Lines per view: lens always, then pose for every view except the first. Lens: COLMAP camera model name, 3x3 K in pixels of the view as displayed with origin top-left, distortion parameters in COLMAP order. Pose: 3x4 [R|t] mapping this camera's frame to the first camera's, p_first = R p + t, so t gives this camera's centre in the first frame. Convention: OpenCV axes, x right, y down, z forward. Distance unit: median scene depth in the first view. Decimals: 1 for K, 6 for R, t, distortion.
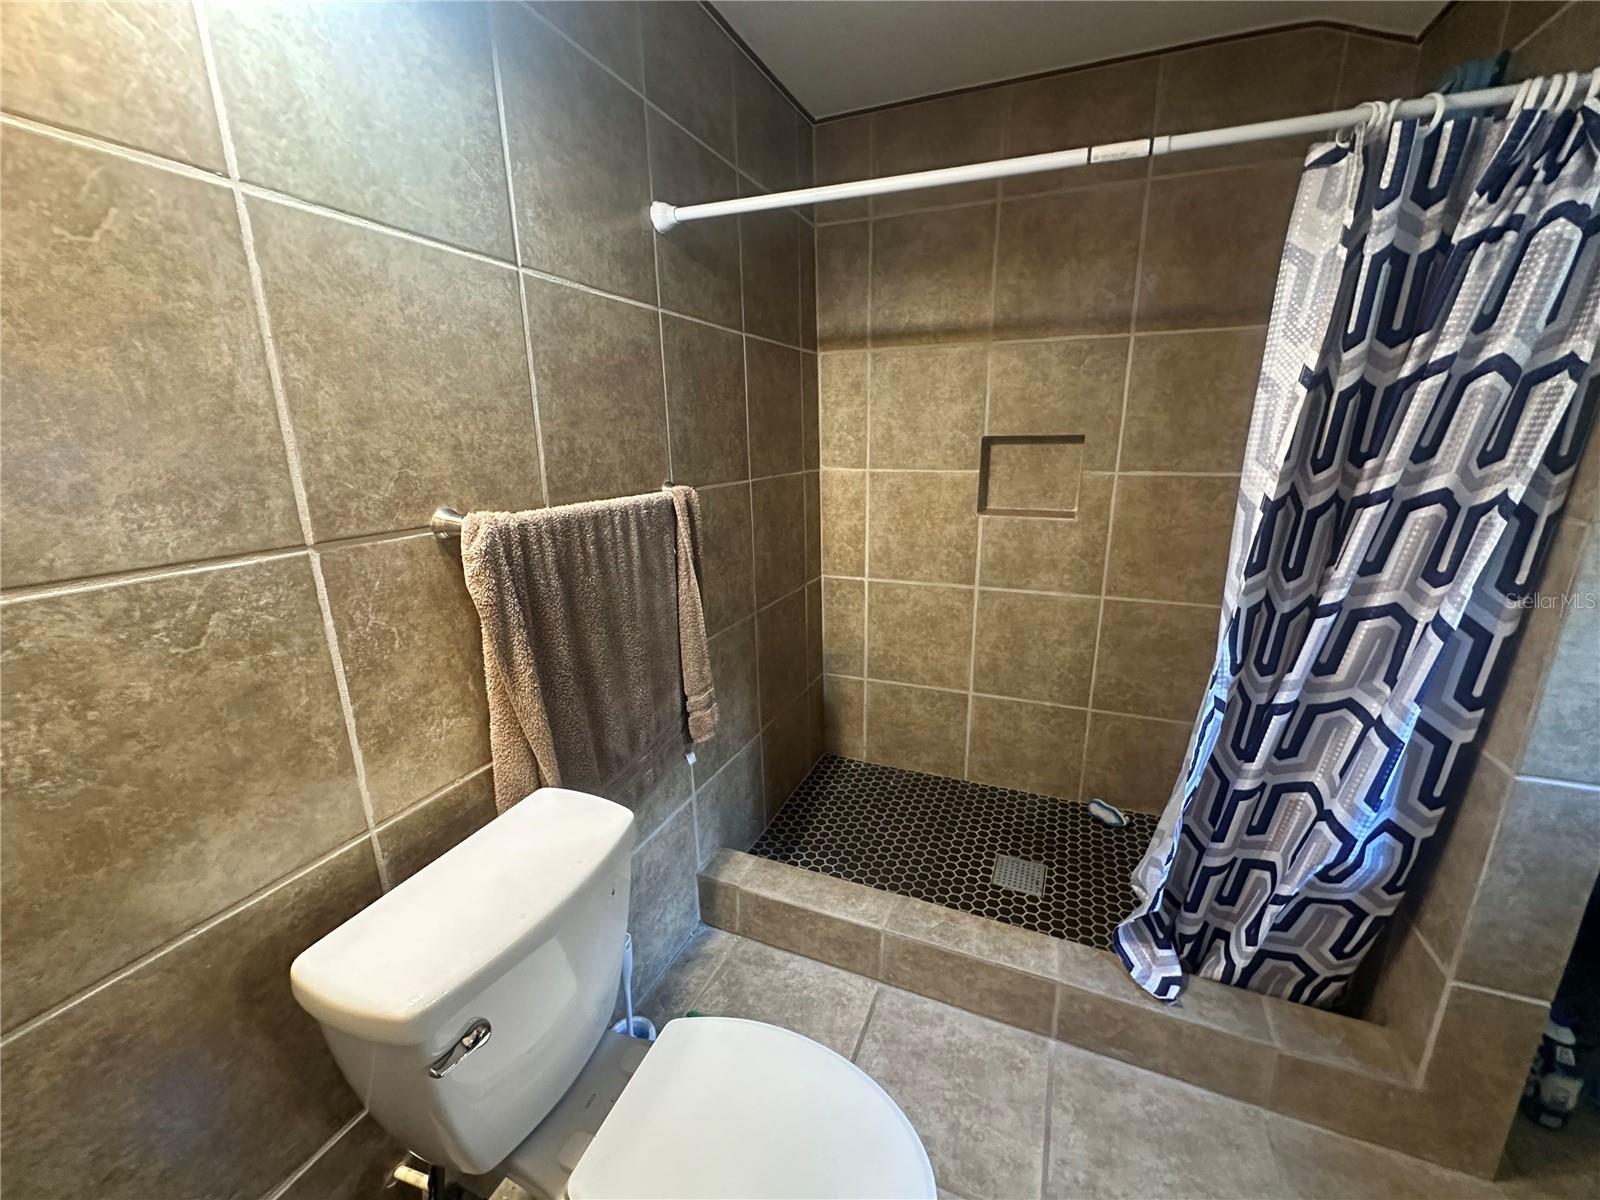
lens RADIAL K [[644.1, 0, 801.7], [0, 644.1, 602.4], [0, 0, 1]] dist [-0.002859, 0.000791]
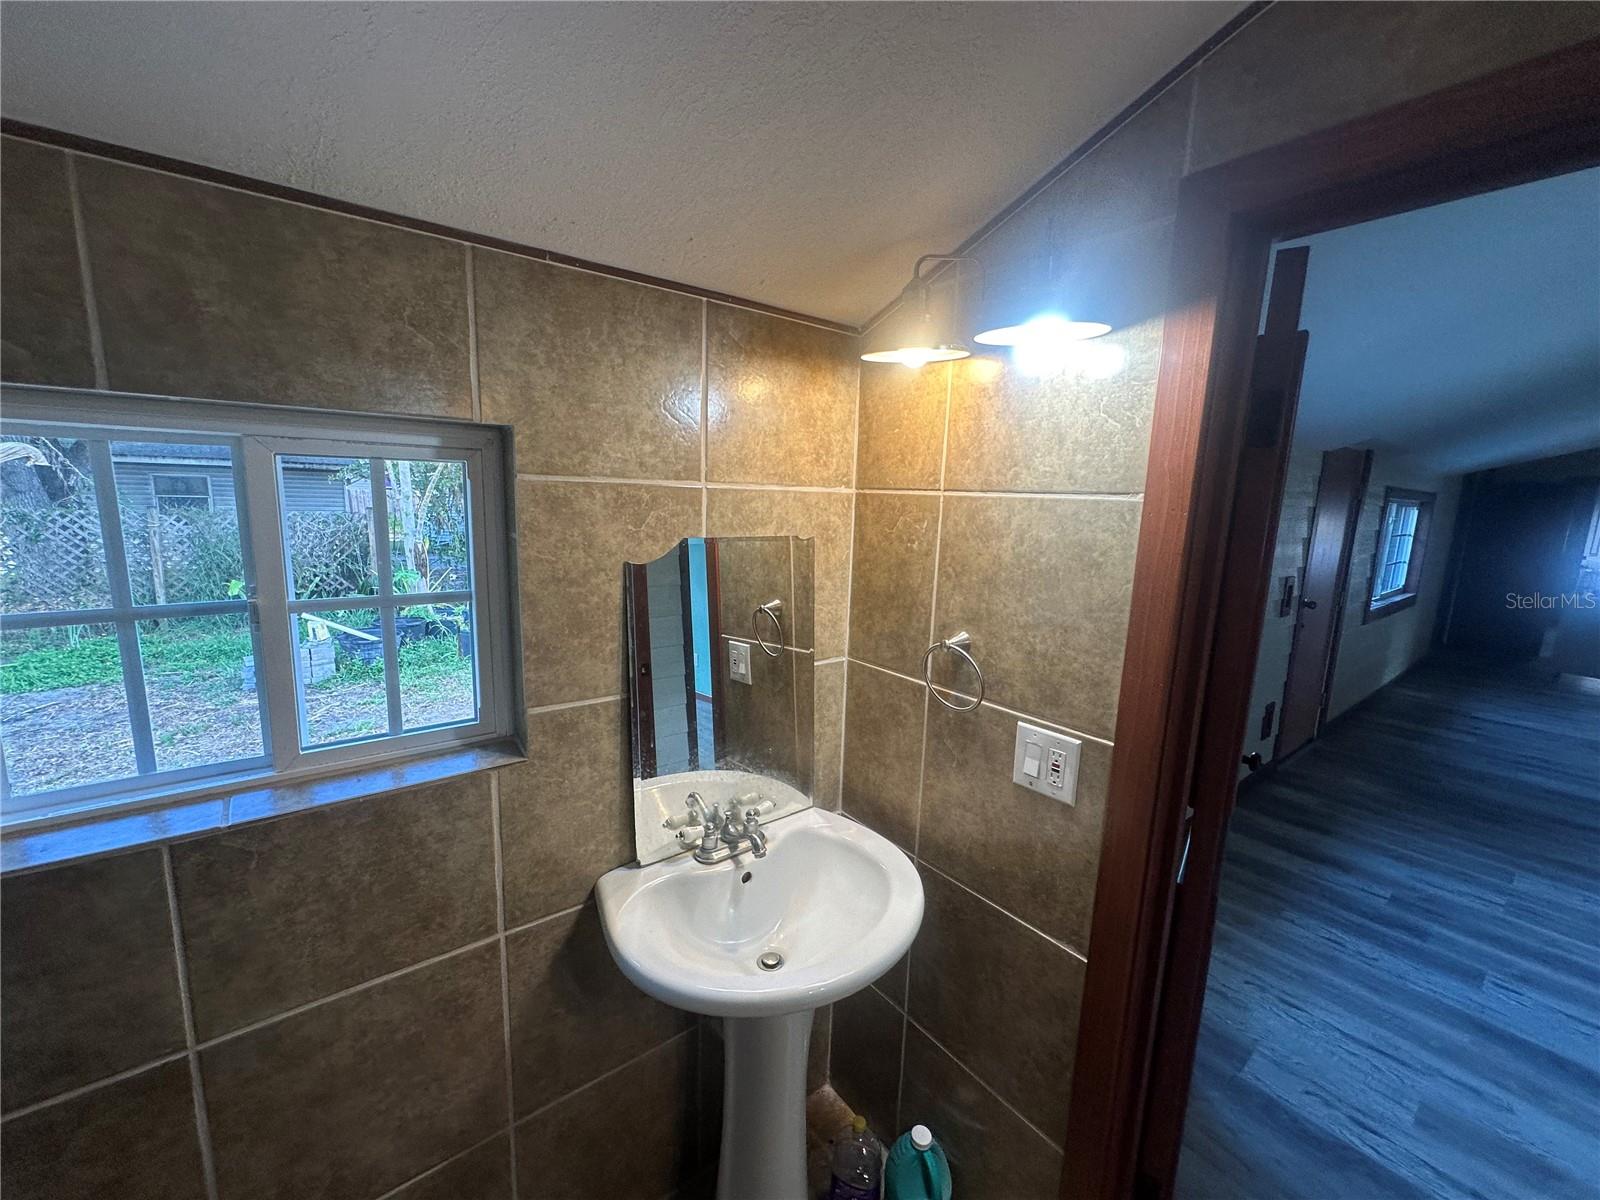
lens RADIAL K [[644.1, 0, 801.7], [0, 644.1, 602.4], [0, 0, 1]] dist [-0.002859, 0.000791]
pose [[-0.487143, 0.138306, -0.862301, 0.783794], [-0.249028, 0.924388, 0.288949, -0.643945], [0.837064, 0.355497, -0.415867, 1.256140]]
